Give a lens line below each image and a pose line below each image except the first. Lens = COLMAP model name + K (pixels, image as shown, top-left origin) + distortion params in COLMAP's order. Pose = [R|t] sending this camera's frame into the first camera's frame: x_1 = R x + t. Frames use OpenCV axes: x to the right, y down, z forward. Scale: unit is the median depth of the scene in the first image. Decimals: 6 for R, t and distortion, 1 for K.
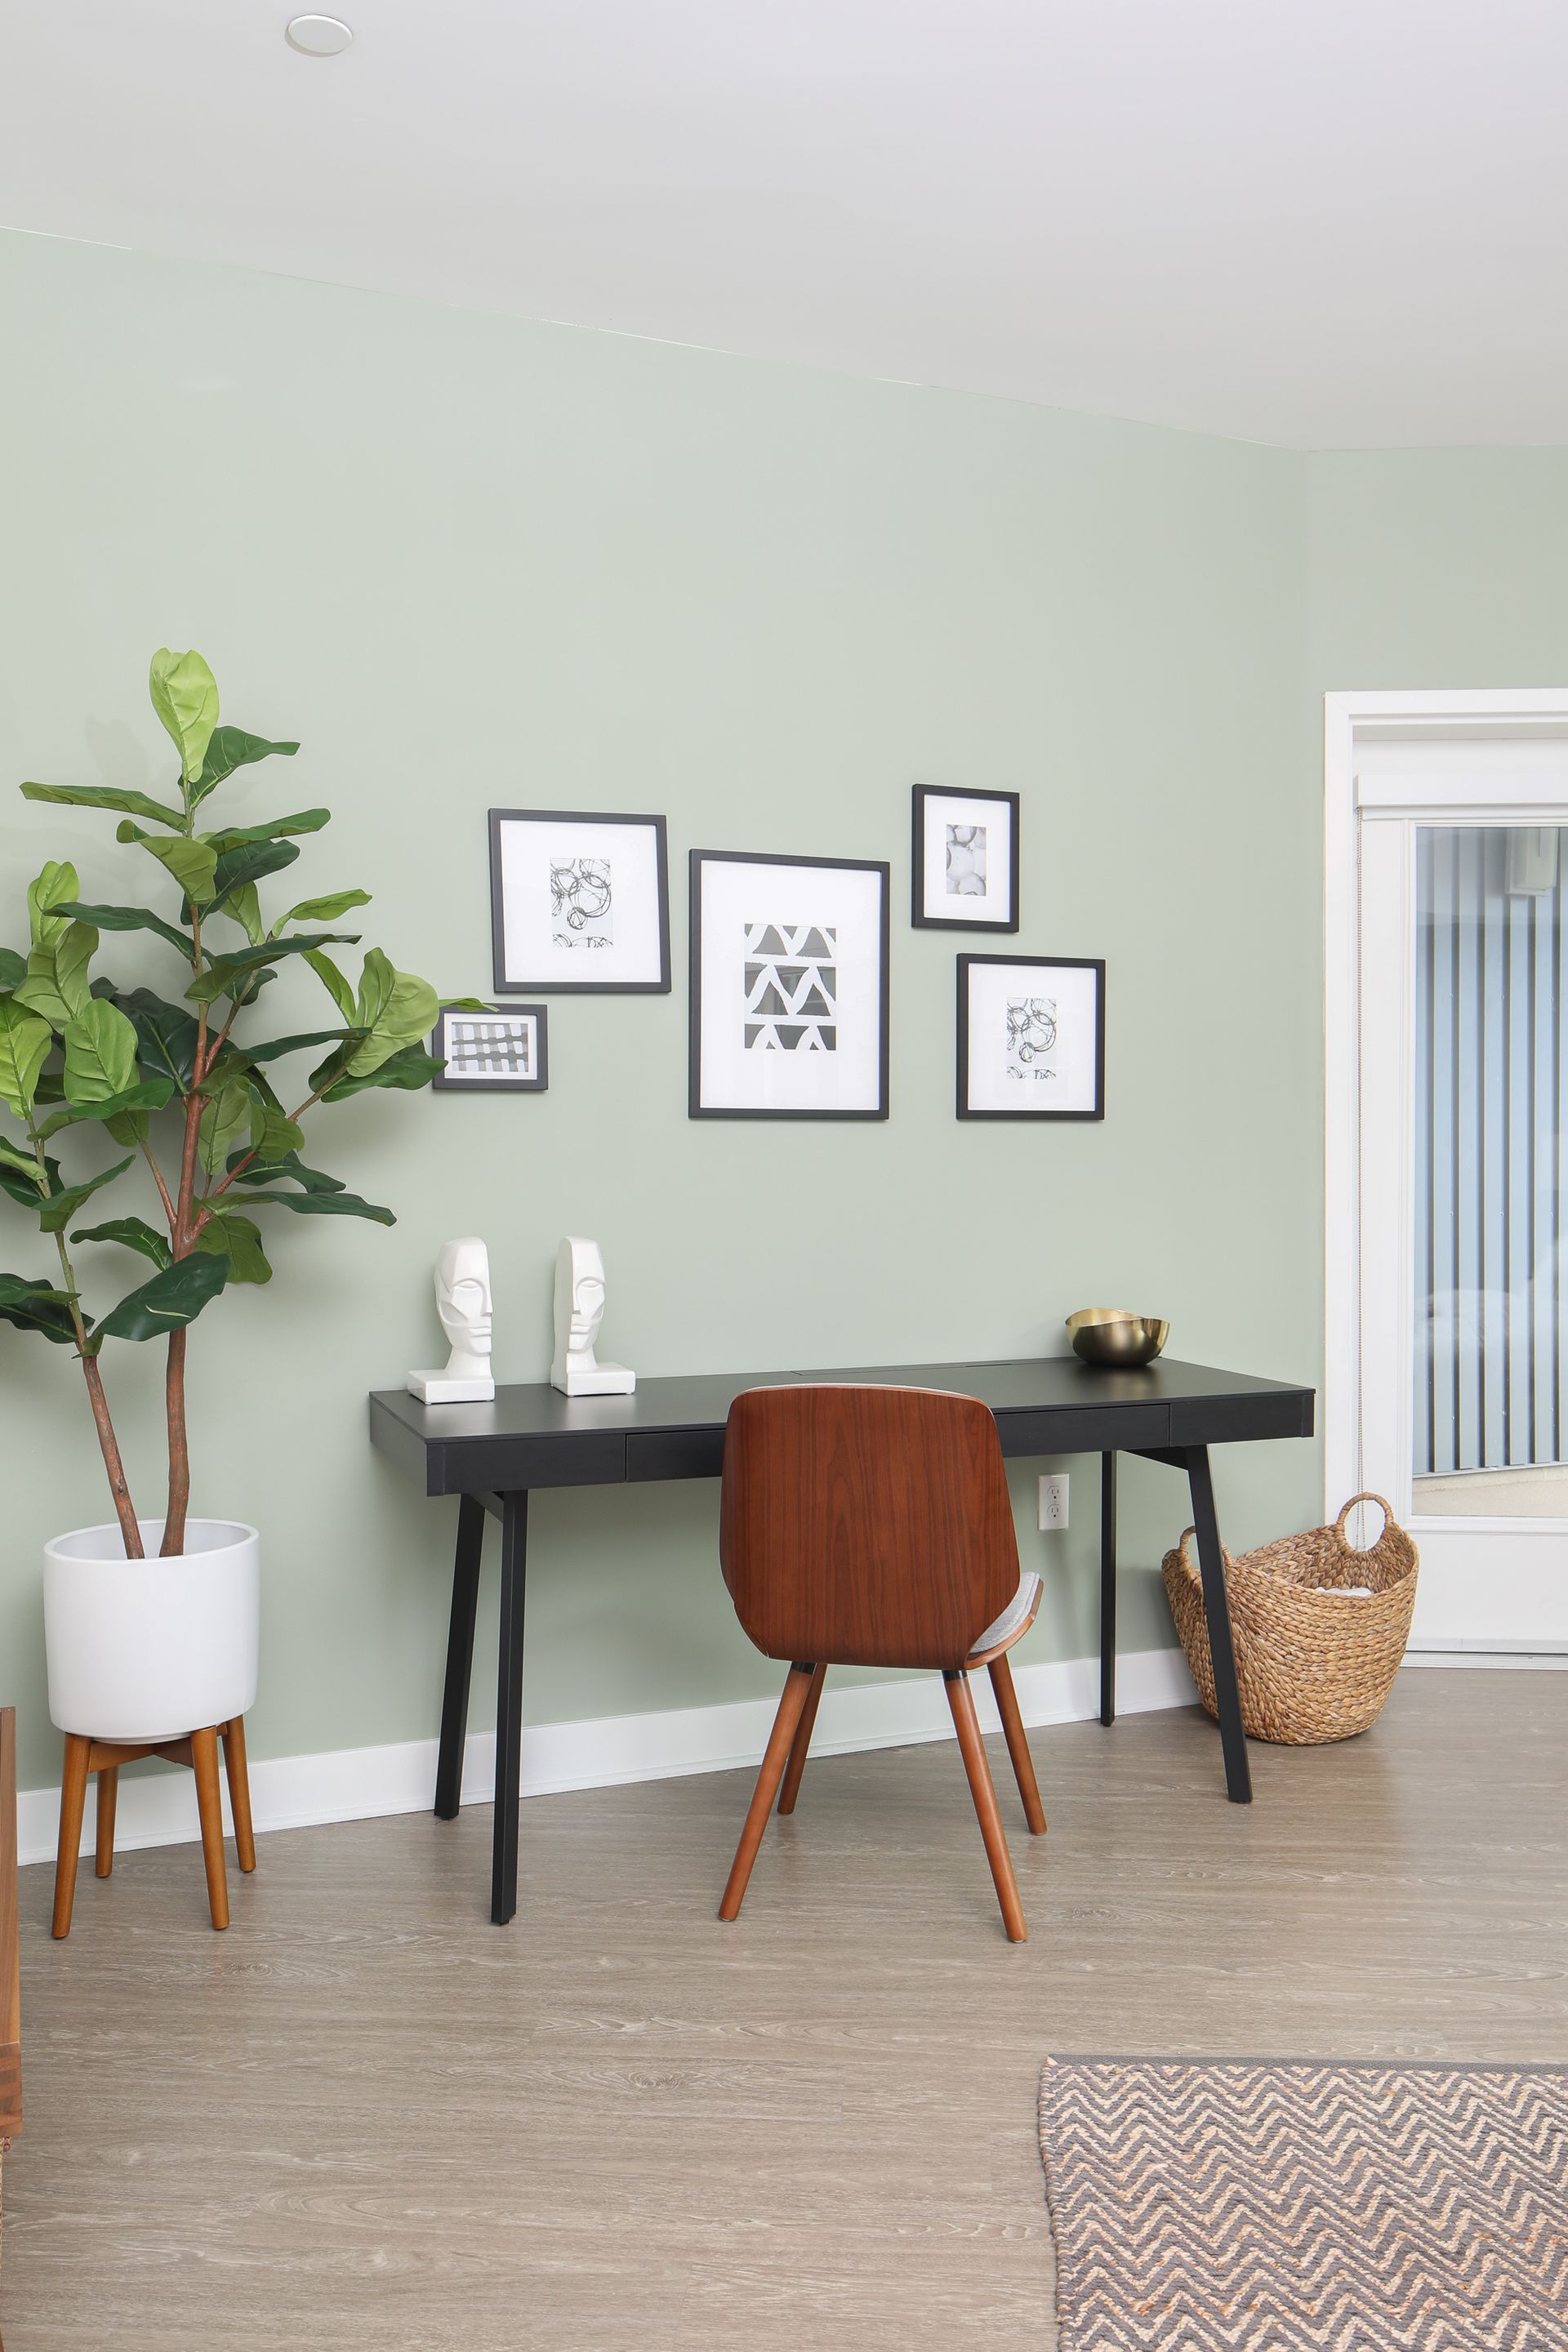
lens RADIAL K [[1864.9, 0, 784.0], [0, 1864.9, 1176.0], [0, 0, 1]] dist [0.004814, -0.002006]
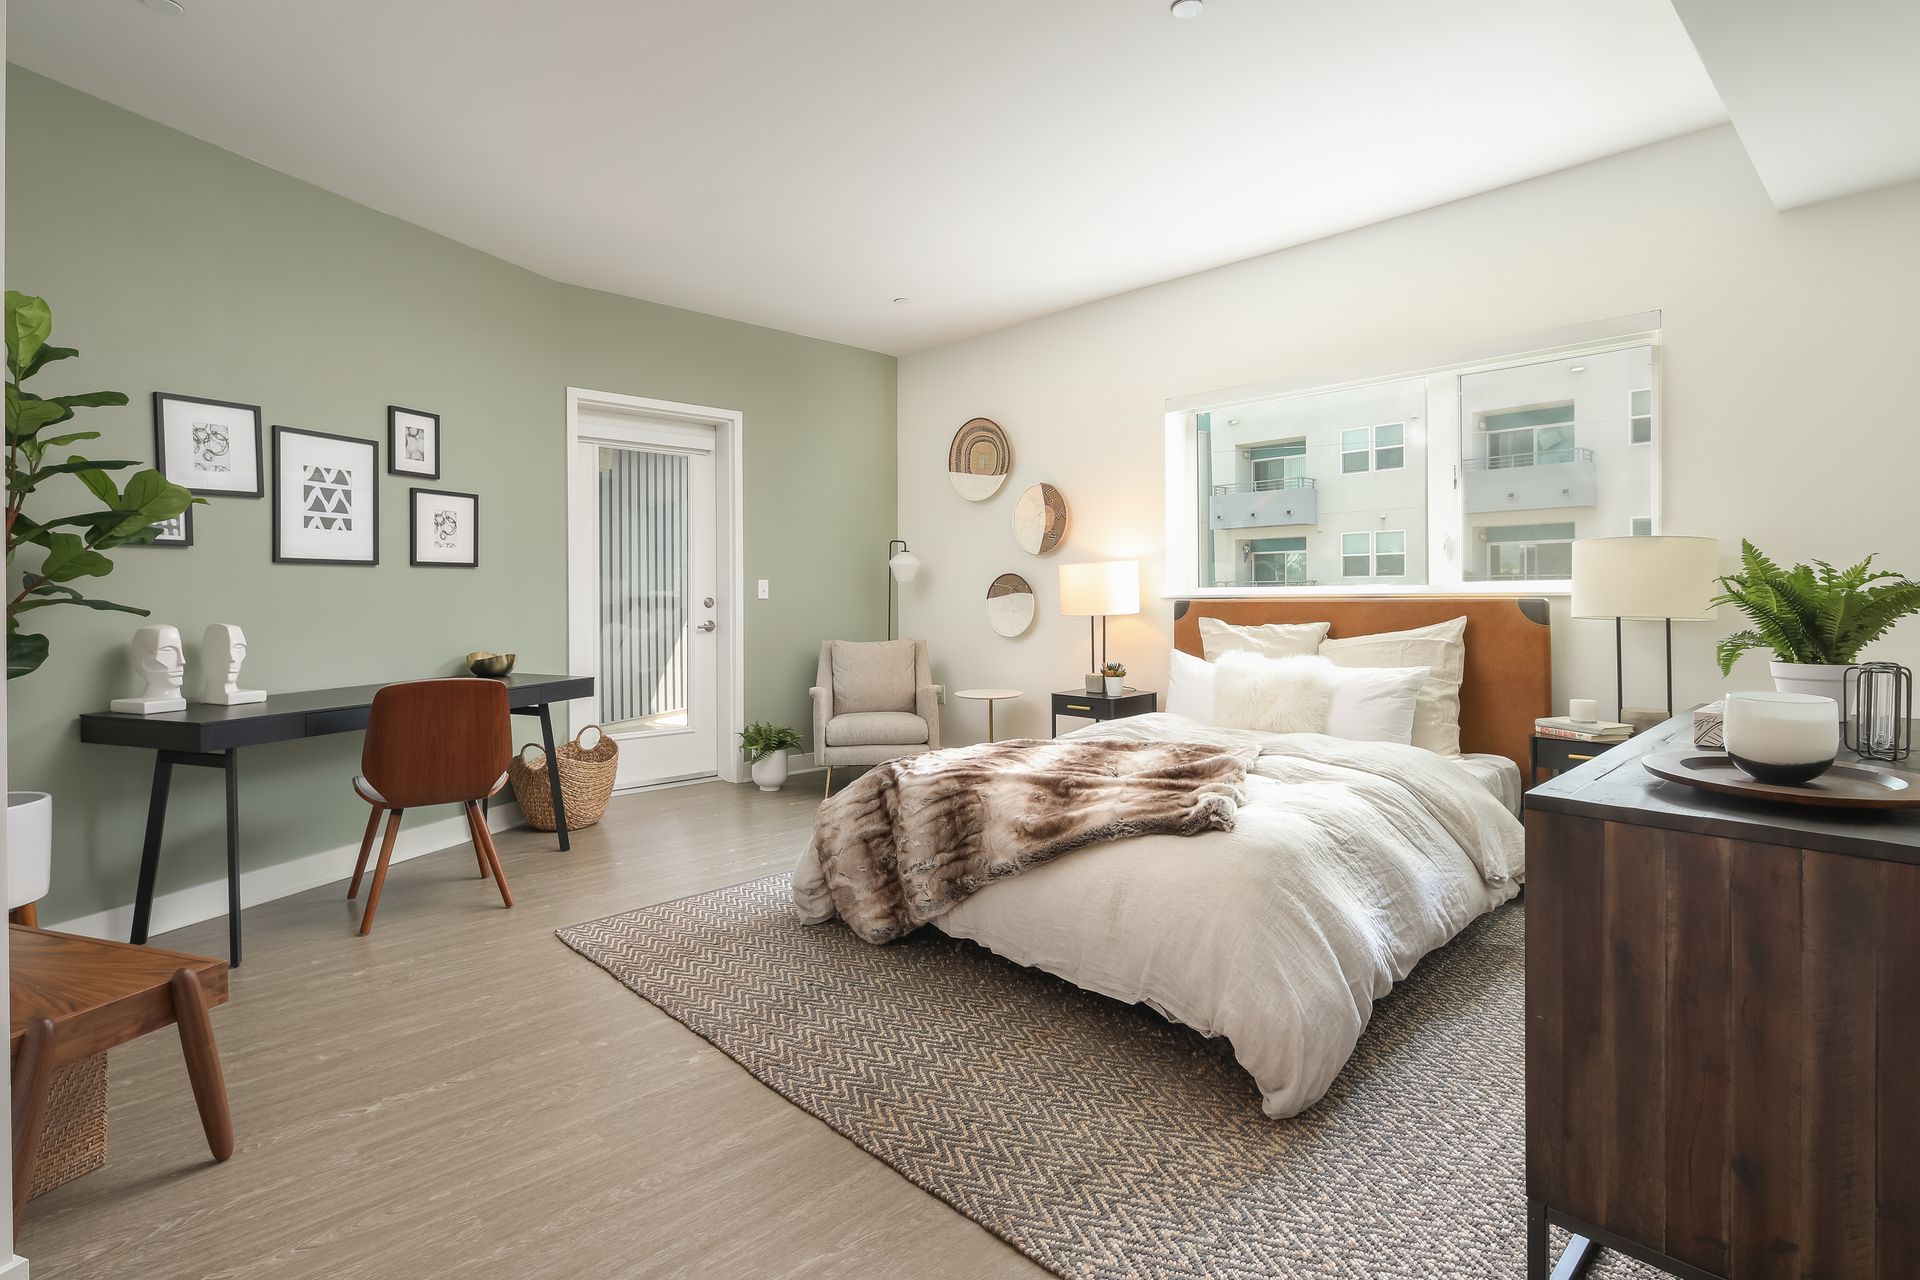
lens RADIAL K [[949.2, 0, 962.3], [0, 949.2, 589.7], [0, 0, 1]] dist [0.001182, 0.000245]
pose [[0.679883, 0.000257, 0.733320, -0.287439], [0.007901, 0.999939, -0.007676, 0.010636], [-0.733278, 0.011013, 0.679840, -0.201743]]
